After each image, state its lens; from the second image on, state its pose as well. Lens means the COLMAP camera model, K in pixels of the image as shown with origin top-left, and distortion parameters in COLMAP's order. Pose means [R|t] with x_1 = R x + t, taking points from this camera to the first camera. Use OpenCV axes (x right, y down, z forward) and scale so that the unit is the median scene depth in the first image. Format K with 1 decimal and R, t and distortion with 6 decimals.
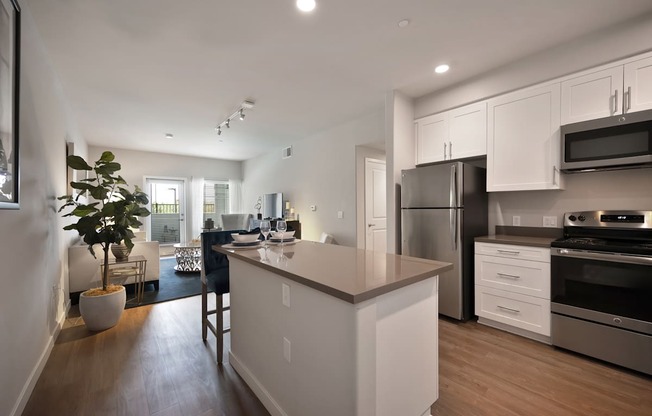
lens RADIAL K [[258.7, 0, 324.4], [0, 258.7, 210.2], [0, 0, 1]] dist [-0.000995, 0.000426]
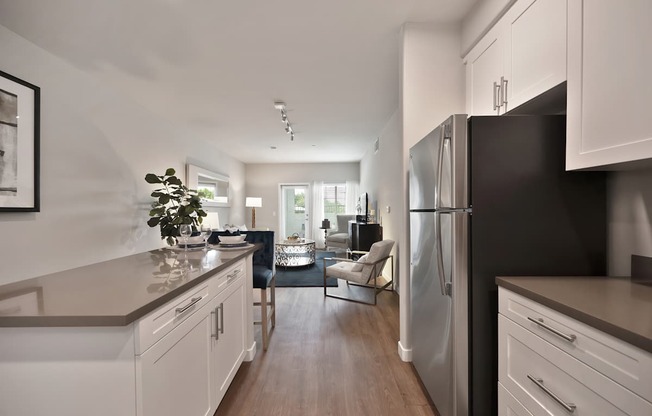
lens RADIAL K [[258.7, 0, 327.1], [0, 258.7, 209.9], [0, 0, 1]] dist [-0.000995, 0.000426]
pose [[0.774864, -0.002172, -0.632125, 0.621491], [-0.000609, 0.999991, -0.004182, -0.006609], [0.632128, 0.003625, 0.774856, 0.459177]]
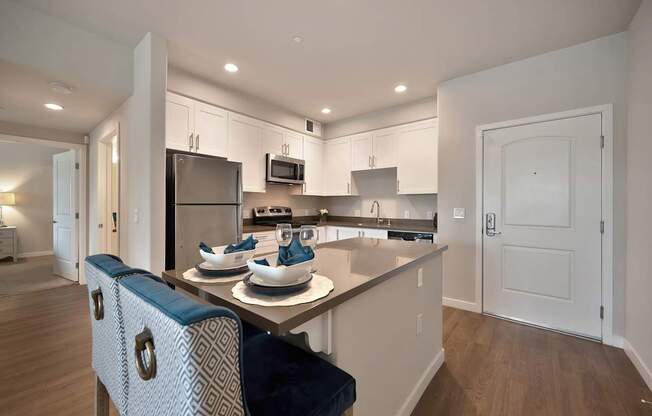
lens RADIAL K [[258.7, 0, 324.8], [0, 258.7, 206.4], [0, 0, 1]] dist [-0.000995, 0.000426]
pose [[-0.197323, 0.000745, 0.980338, -0.624226], [0.005504, 0.999985, 0.000348, 0.002156], [-0.980323, 0.005464, -0.197325, 0.850918]]
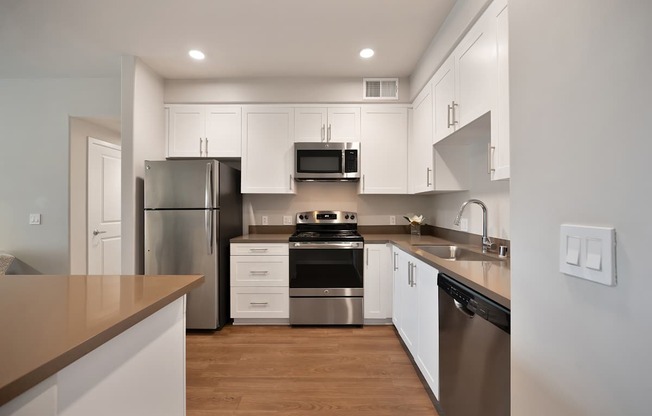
lens RADIAL K [[258.7, 0, 325.0], [0, 258.7, 207.7], [0, 0, 1]] dist [-0.000995, 0.000426]
pose [[0.643363, 0.006339, 0.765535, 0.055705], [0.004095, 0.999923, -0.011722, -0.000331], [-0.765550, 0.010677, 0.643287, 0.084372]]
